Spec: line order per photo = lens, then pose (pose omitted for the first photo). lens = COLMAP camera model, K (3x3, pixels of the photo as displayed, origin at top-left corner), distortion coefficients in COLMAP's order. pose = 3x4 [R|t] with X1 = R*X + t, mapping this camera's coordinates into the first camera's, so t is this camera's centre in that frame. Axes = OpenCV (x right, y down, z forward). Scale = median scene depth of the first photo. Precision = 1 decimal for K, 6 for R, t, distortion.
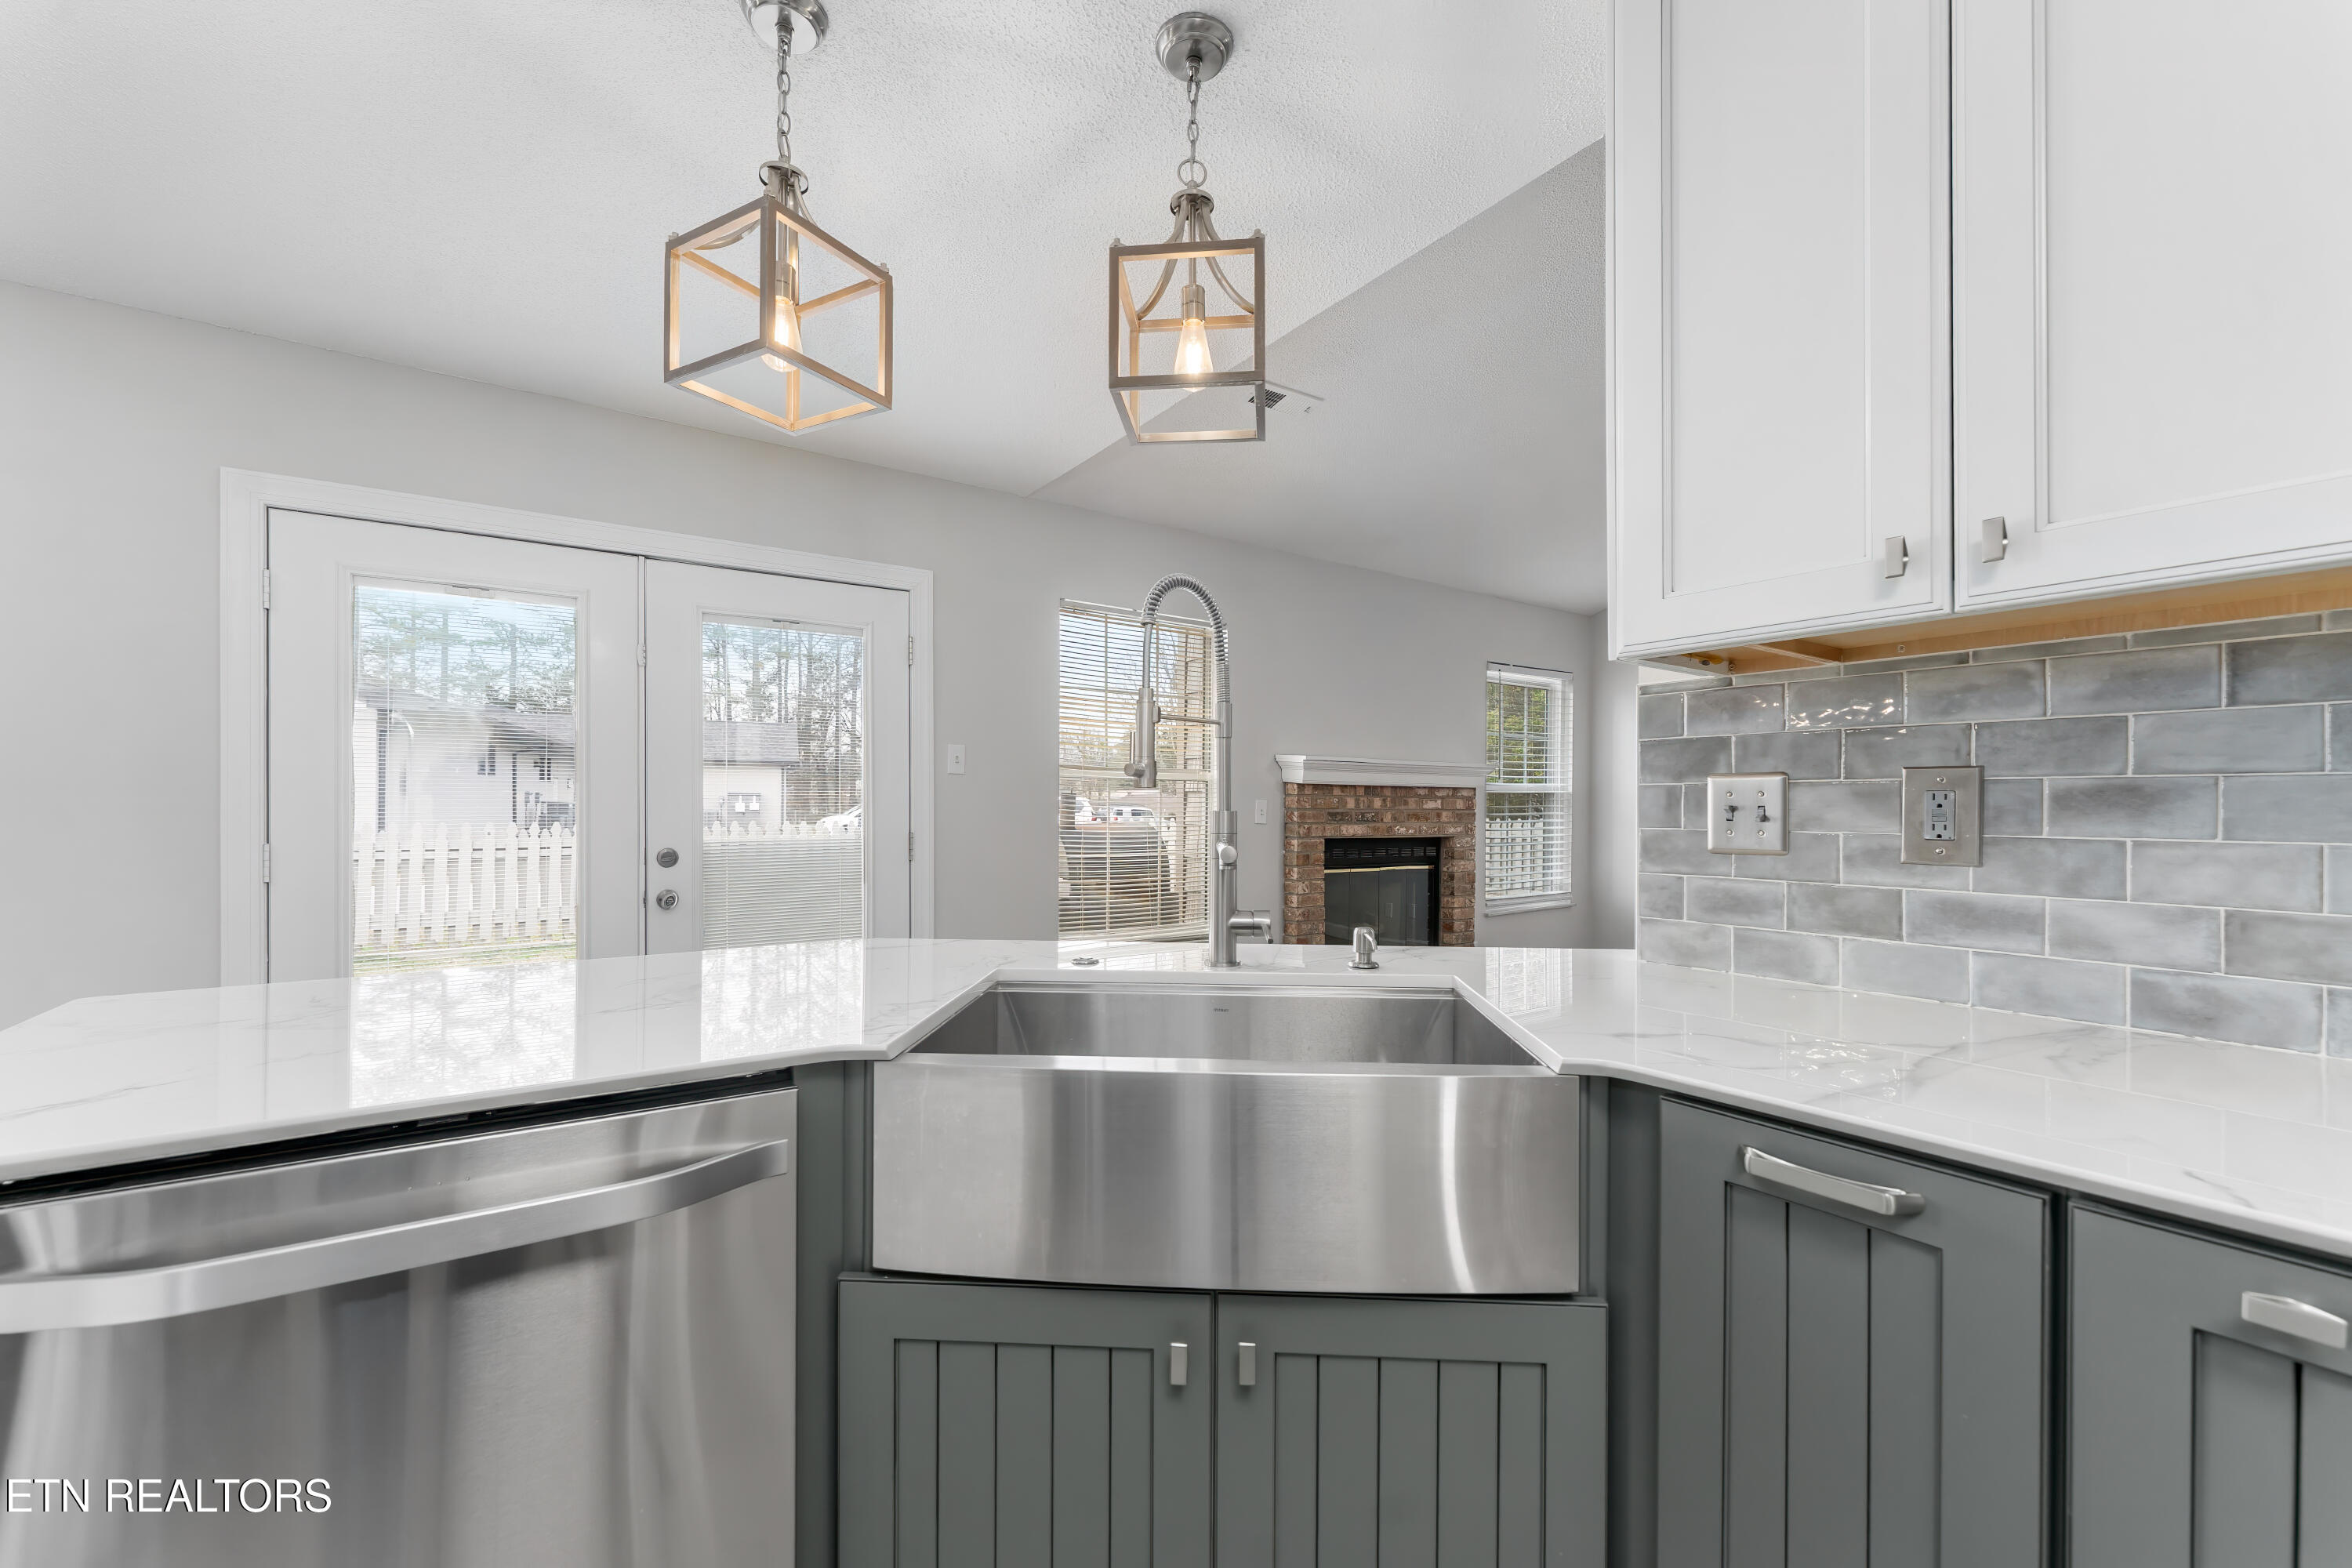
lens RADIAL K [[944.5, 0, 1178.4], [0, 944.5, 806.5], [0, 0, 1]] dist [-0.001449, 0.000026]
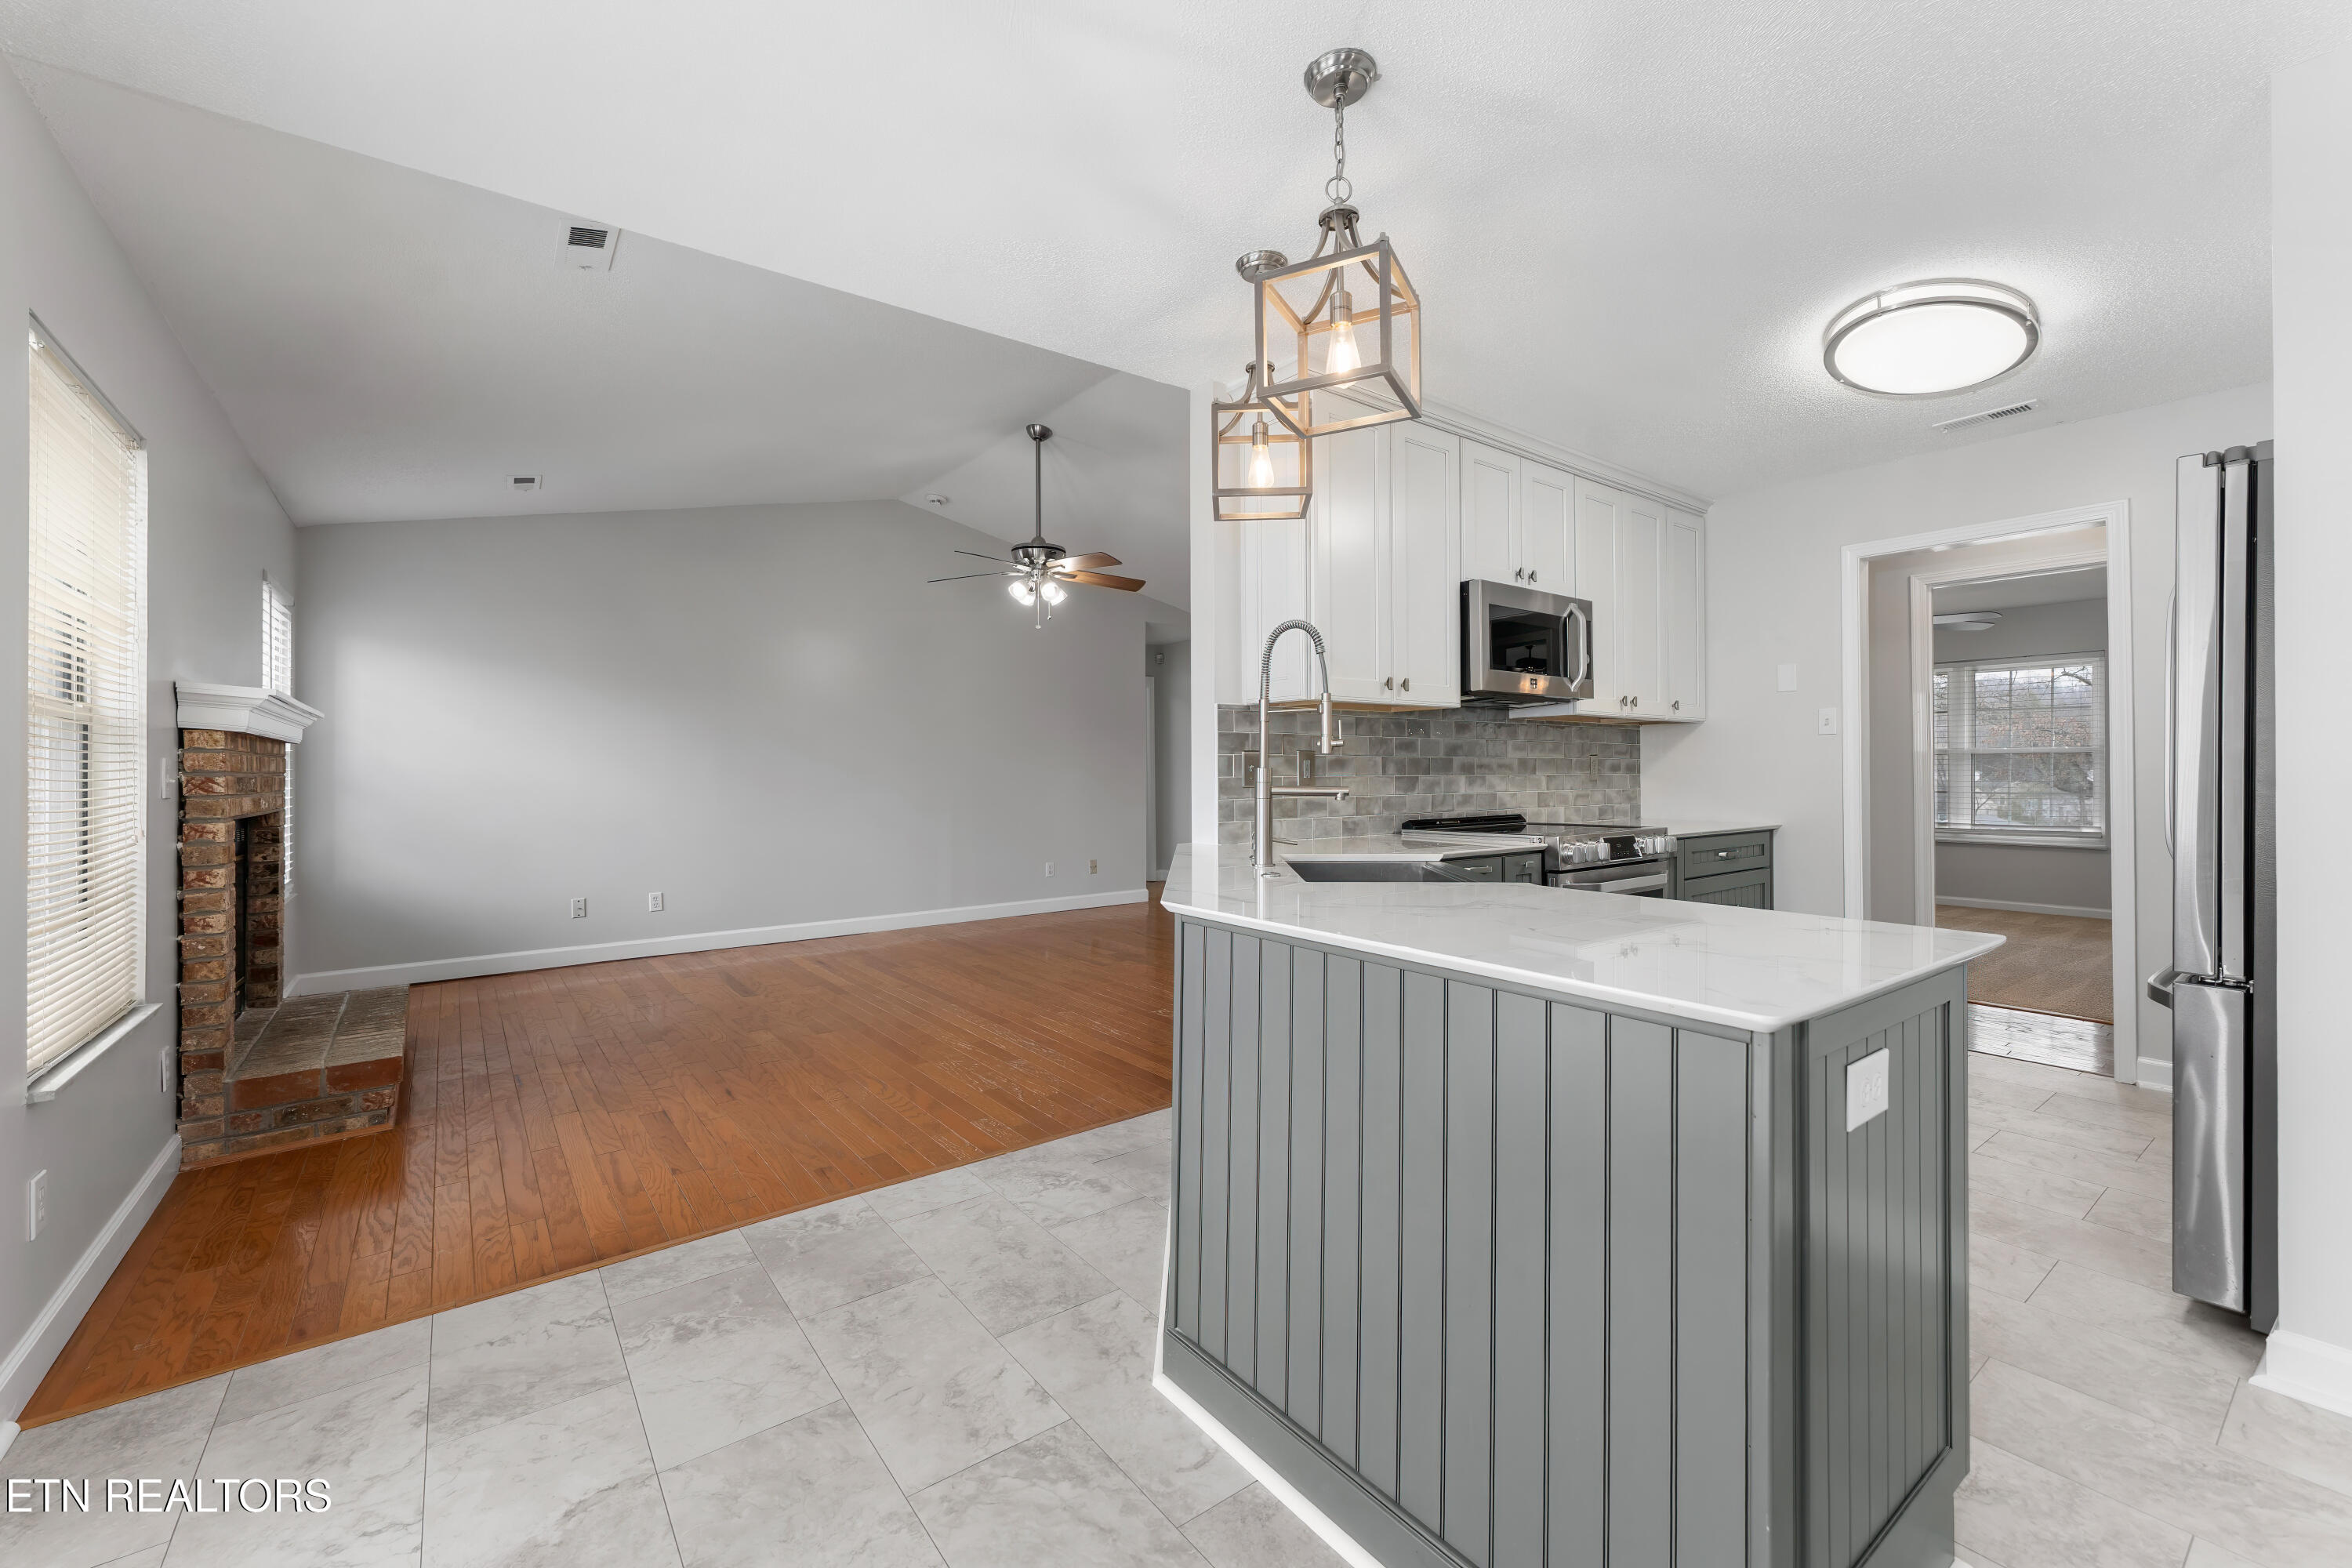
lens RADIAL K [[944.5, 0, 1170.6], [0, 944.5, 770.6], [0, 0, 1]] dist [-0.001449, 0.000026]
pose [[-0.025980, -0.002733, 0.999659, -1.863507], [0.003159, 0.999991, 0.002816, 0.004586], [-0.999657, 0.003231, -0.025971, 1.466341]]
